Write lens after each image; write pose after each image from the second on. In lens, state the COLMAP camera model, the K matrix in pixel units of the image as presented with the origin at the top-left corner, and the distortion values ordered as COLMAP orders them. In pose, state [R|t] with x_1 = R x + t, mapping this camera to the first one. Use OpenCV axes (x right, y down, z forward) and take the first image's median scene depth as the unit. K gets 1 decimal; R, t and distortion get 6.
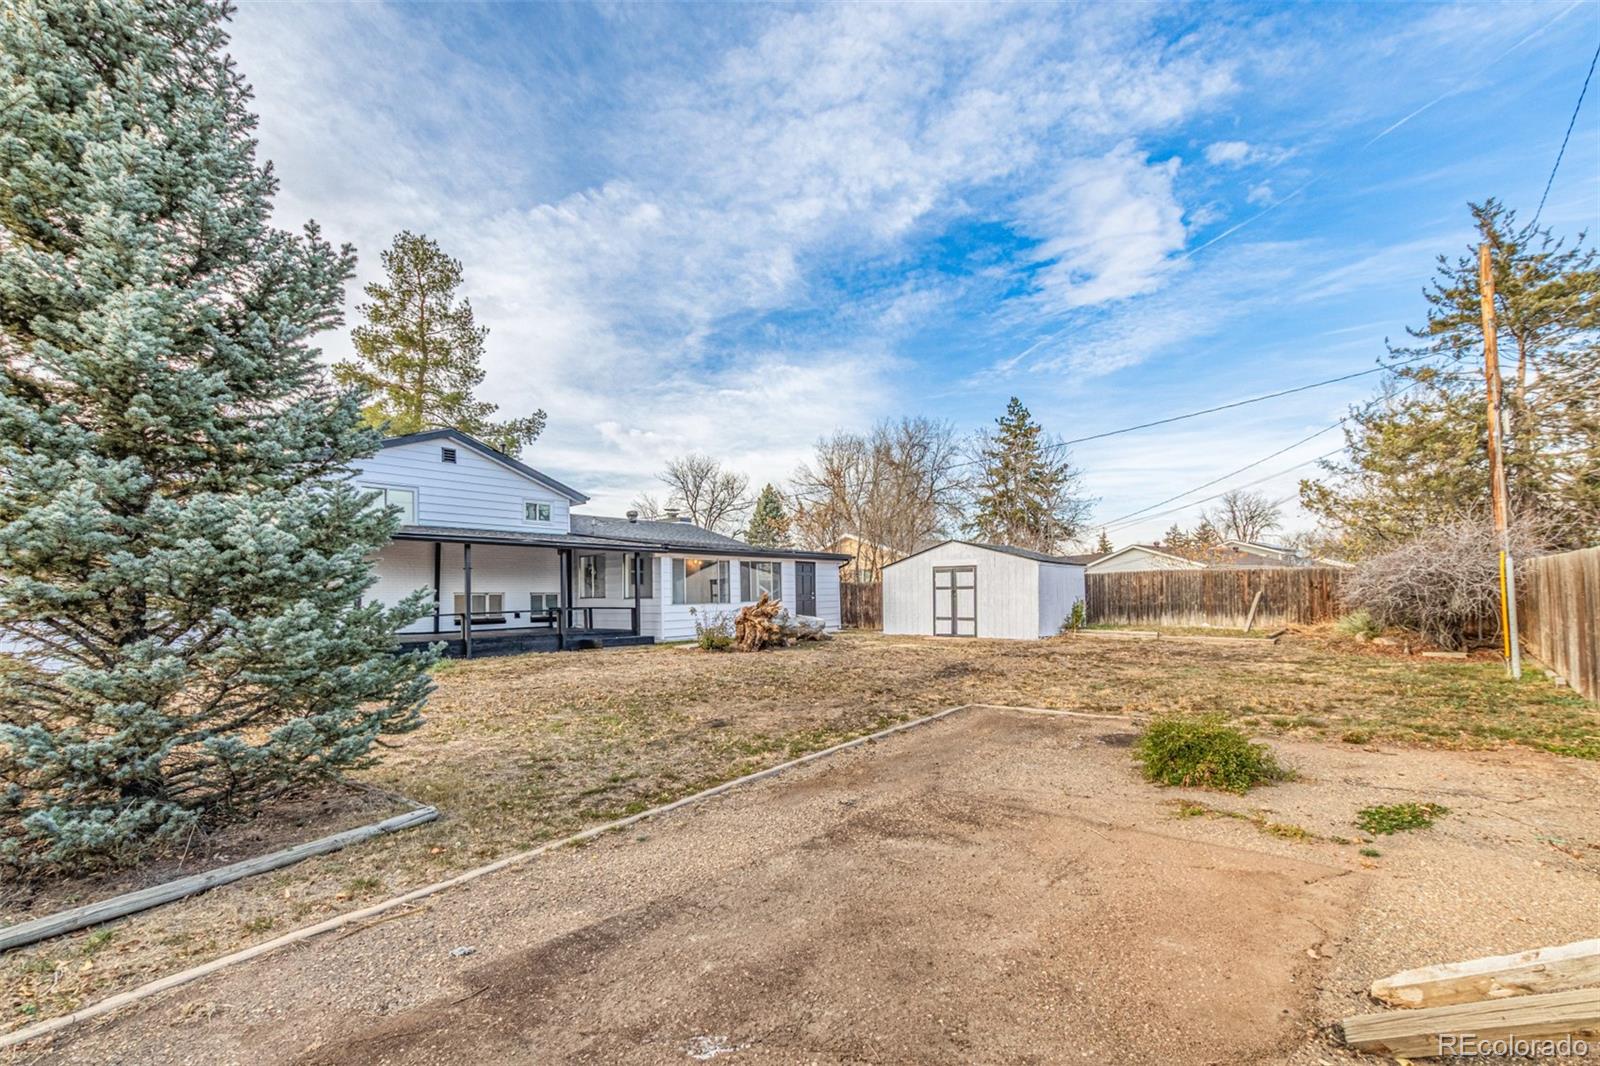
lens RADIAL K [[739.0, 0, 791.0], [0, 739.0, 533.3], [0, 0, 1]] dist [-0.000251, -0.000338]
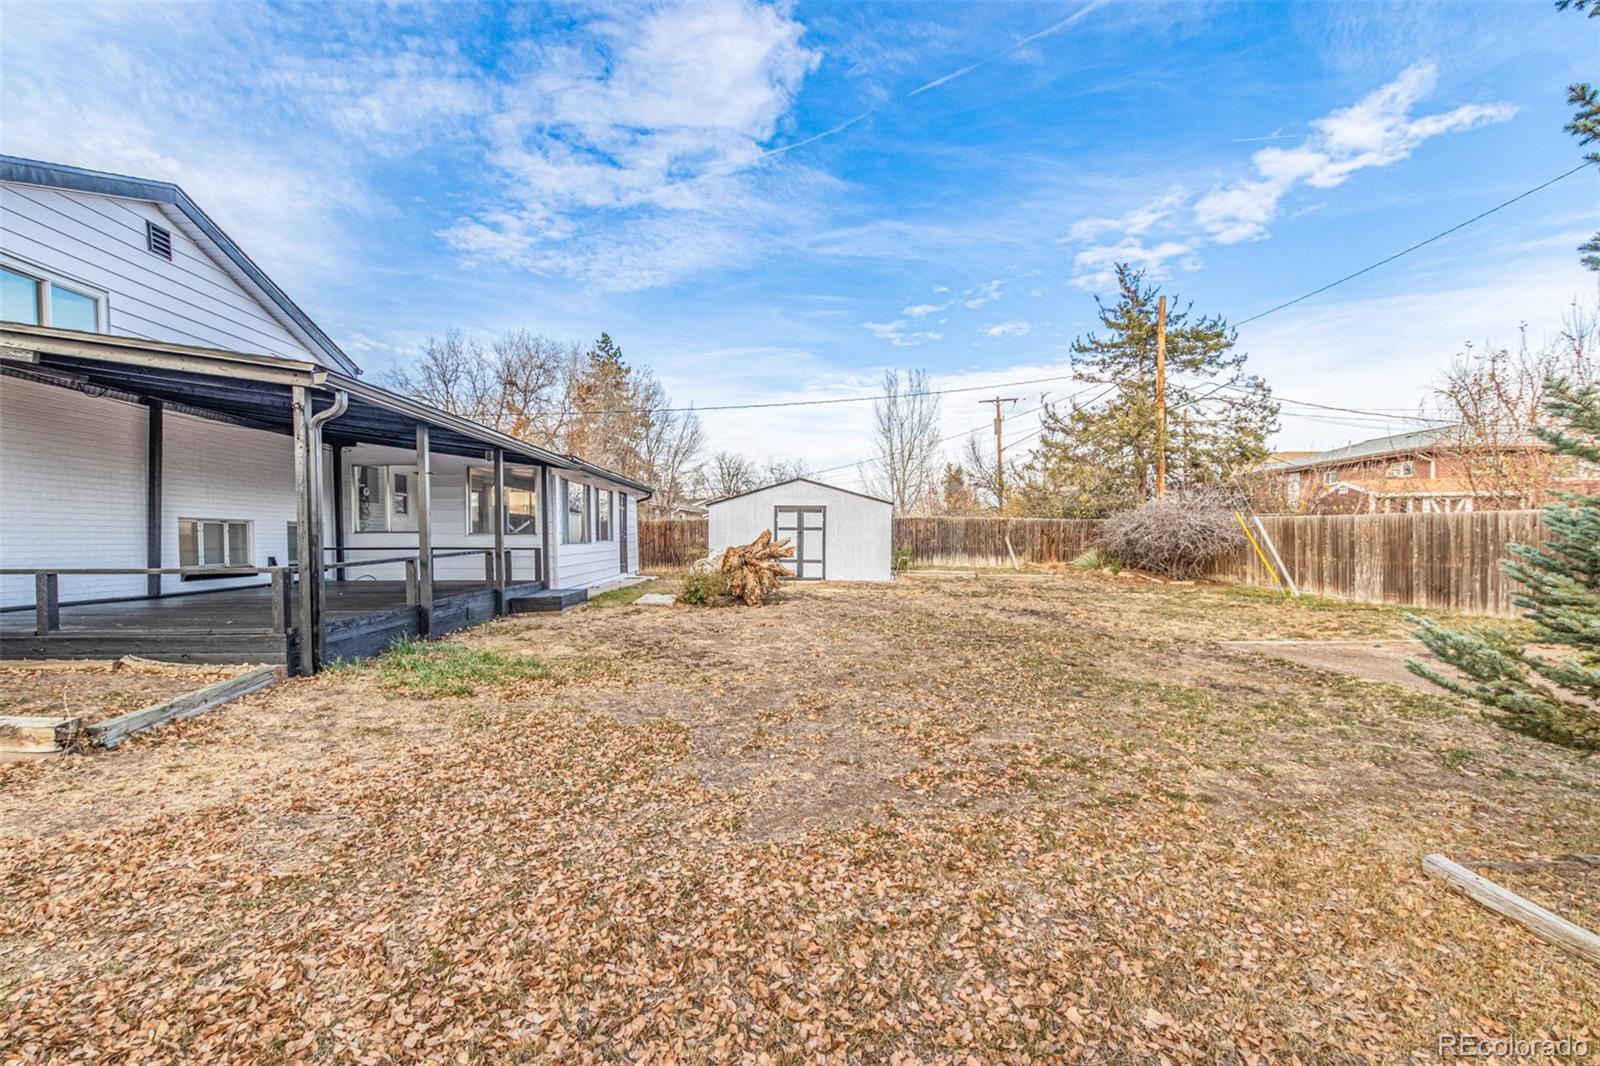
lens RADIAL K [[739.0, 0, 791.0], [0, 739.0, 533.3], [0, 0, 1]] dist [-0.000251, -0.000338]
pose [[0.744947, 0.016675, 0.666915, -0.430982], [-0.065956, 0.996631, 0.048754, 0.034484], [-0.663856, -0.080306, 0.743537, 0.304475]]
